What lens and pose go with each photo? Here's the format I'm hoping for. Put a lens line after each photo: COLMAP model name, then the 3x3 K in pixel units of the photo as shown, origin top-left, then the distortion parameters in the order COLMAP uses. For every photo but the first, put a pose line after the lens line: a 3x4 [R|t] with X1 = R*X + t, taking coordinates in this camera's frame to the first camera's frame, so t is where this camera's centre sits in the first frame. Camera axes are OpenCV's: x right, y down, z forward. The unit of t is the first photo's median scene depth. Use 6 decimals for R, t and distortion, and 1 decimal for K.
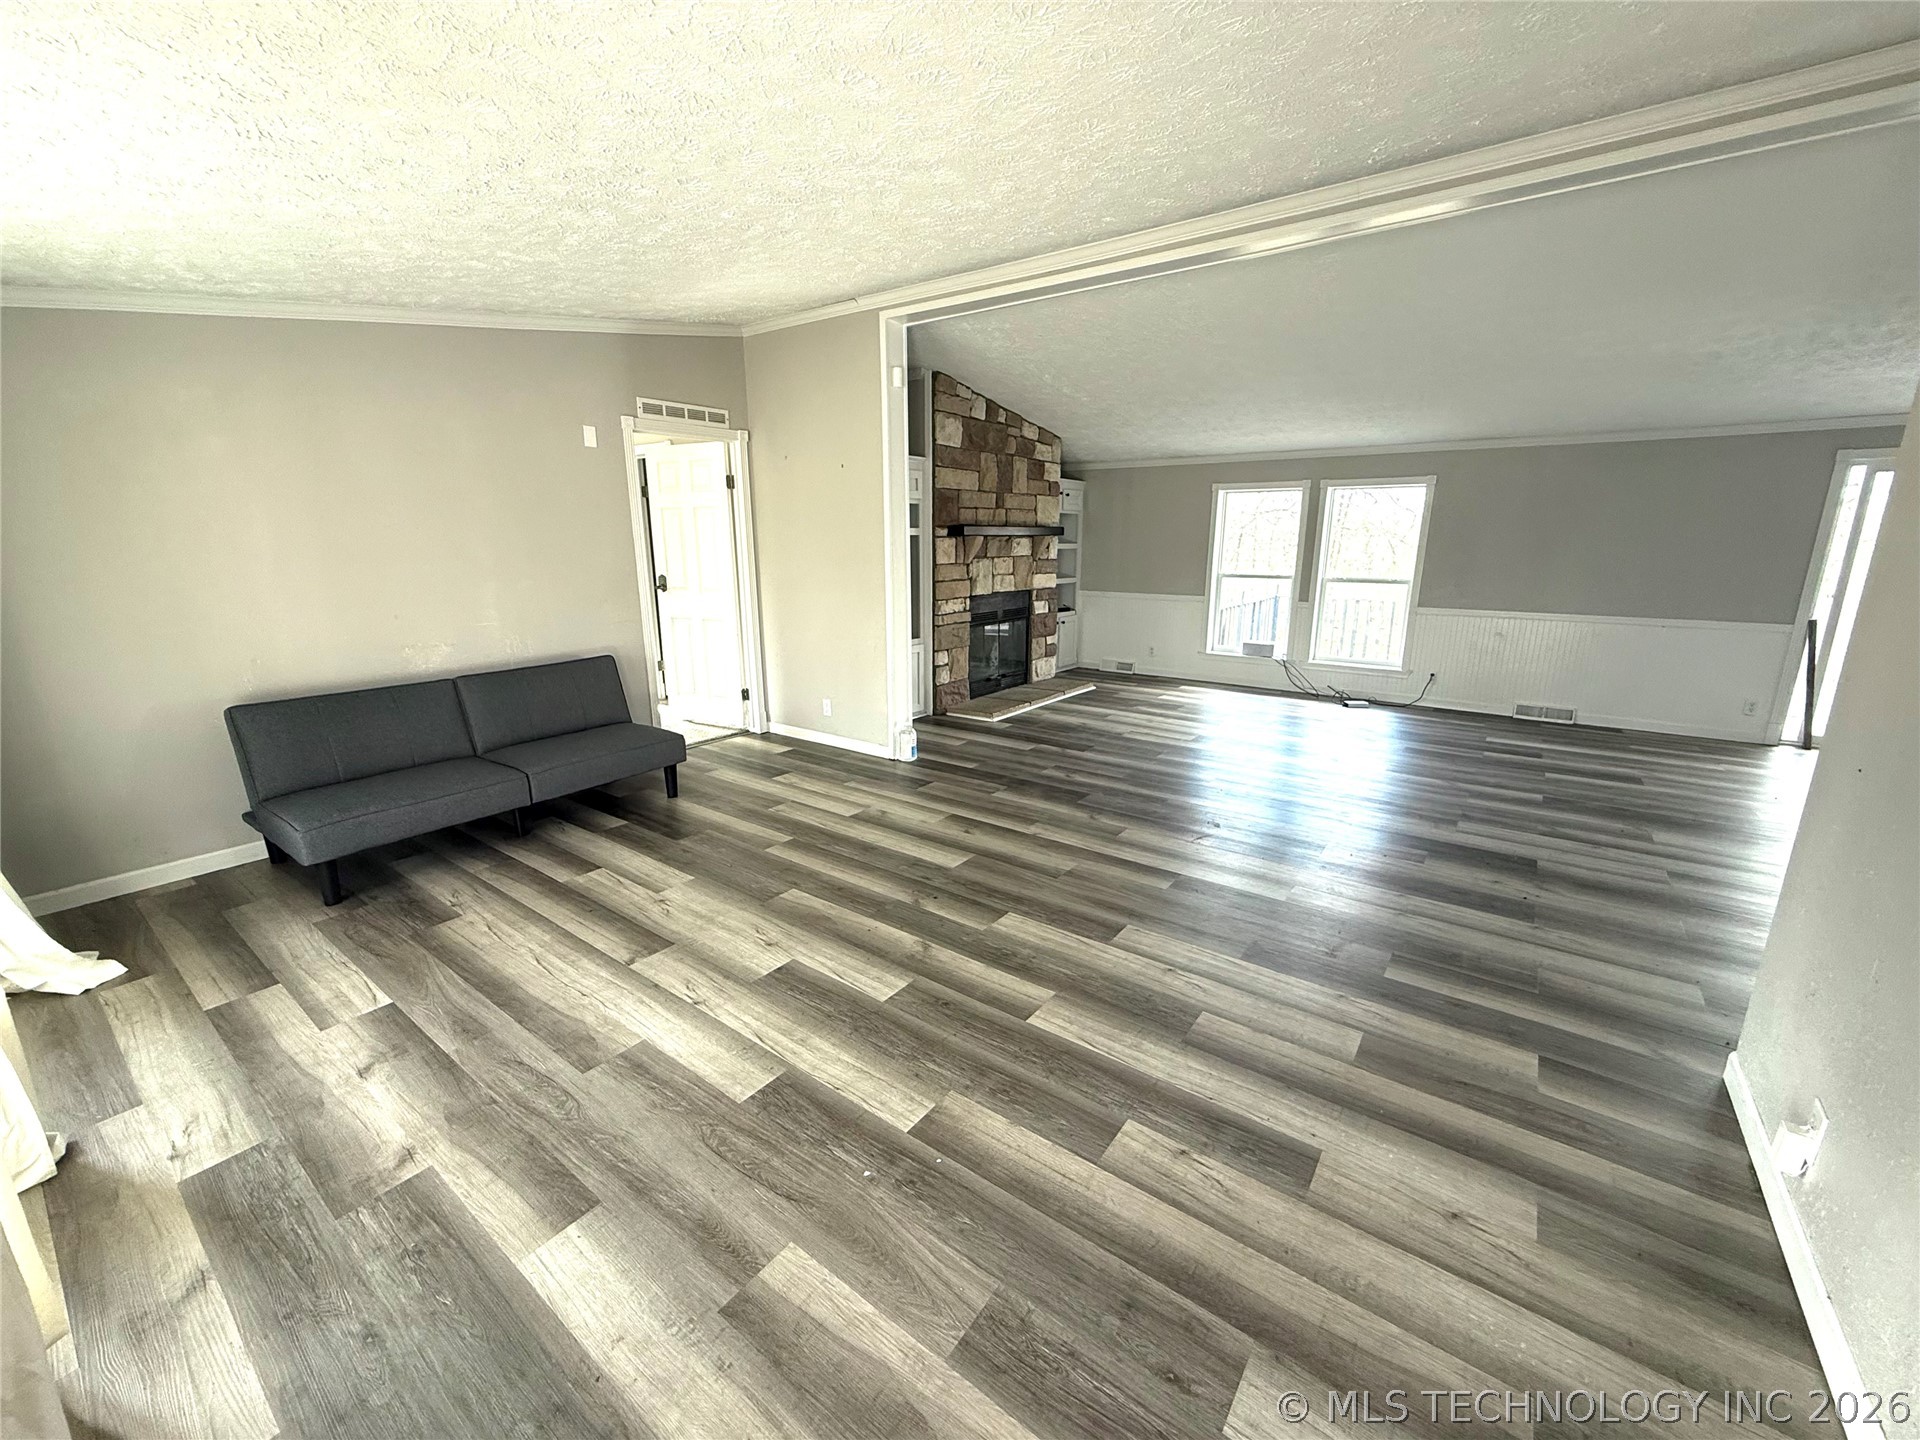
lens RADIAL K [[765.2, 0, 960.0], [0, 765.2, 720.0], [0, 0, 1]] dist [0.001663, 0.000279]
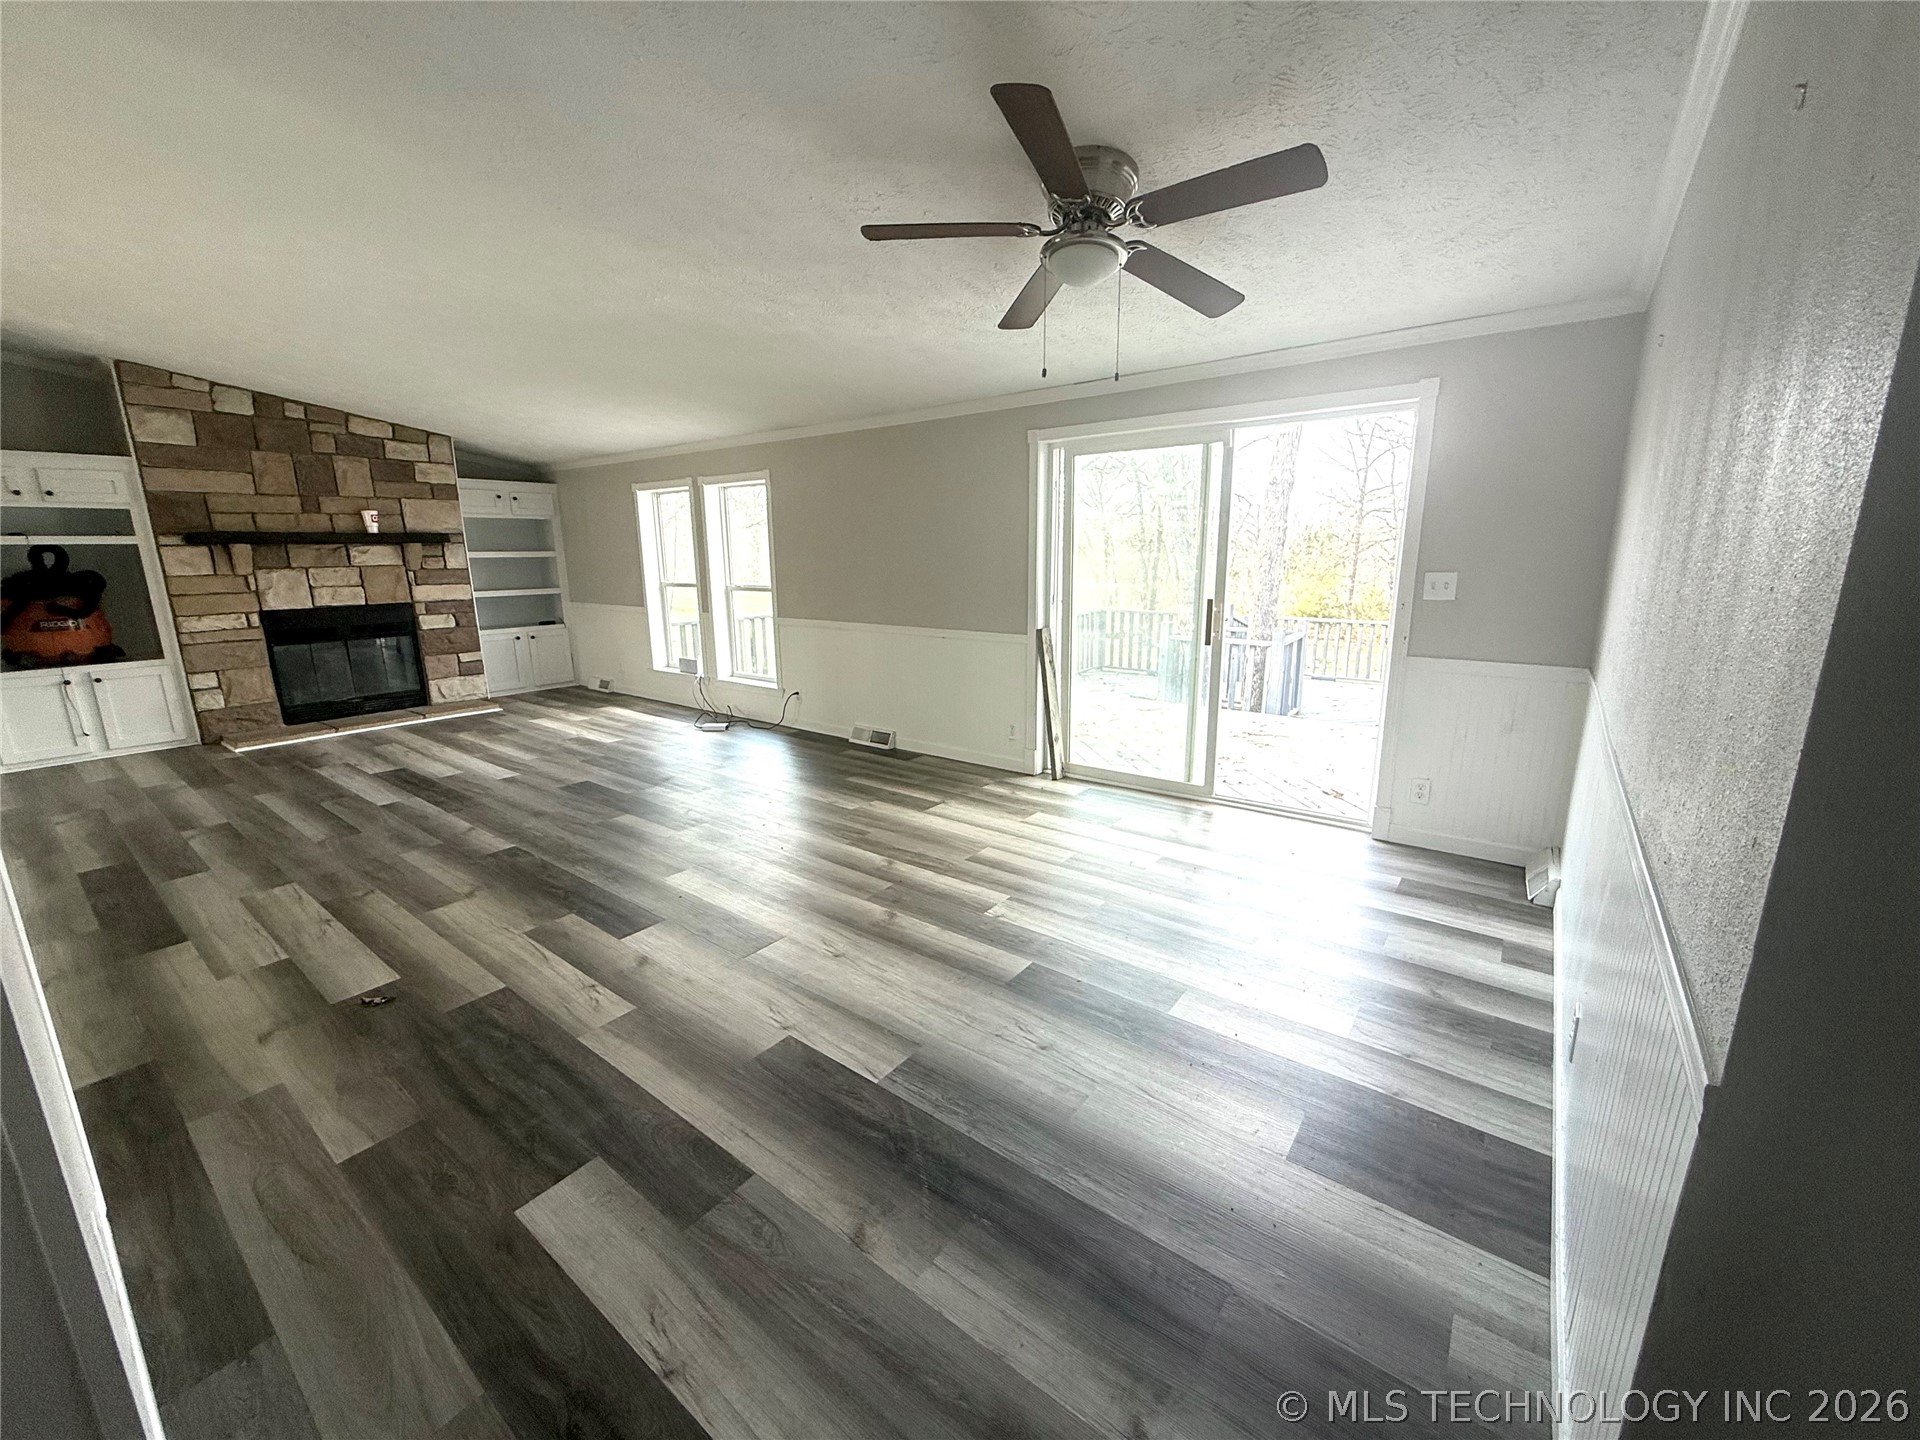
lens RADIAL K [[765.8, 0, 960.0], [0, 765.8, 720.0], [0, 0, 1]] dist [-0.002275, 0.000093]
pose [[0.999918, -0.008473, -0.009613, 0.805957], [0.008361, 0.999897, -0.011684, -0.016024], [0.009711, 0.011602, 0.999886, 0.108153]]
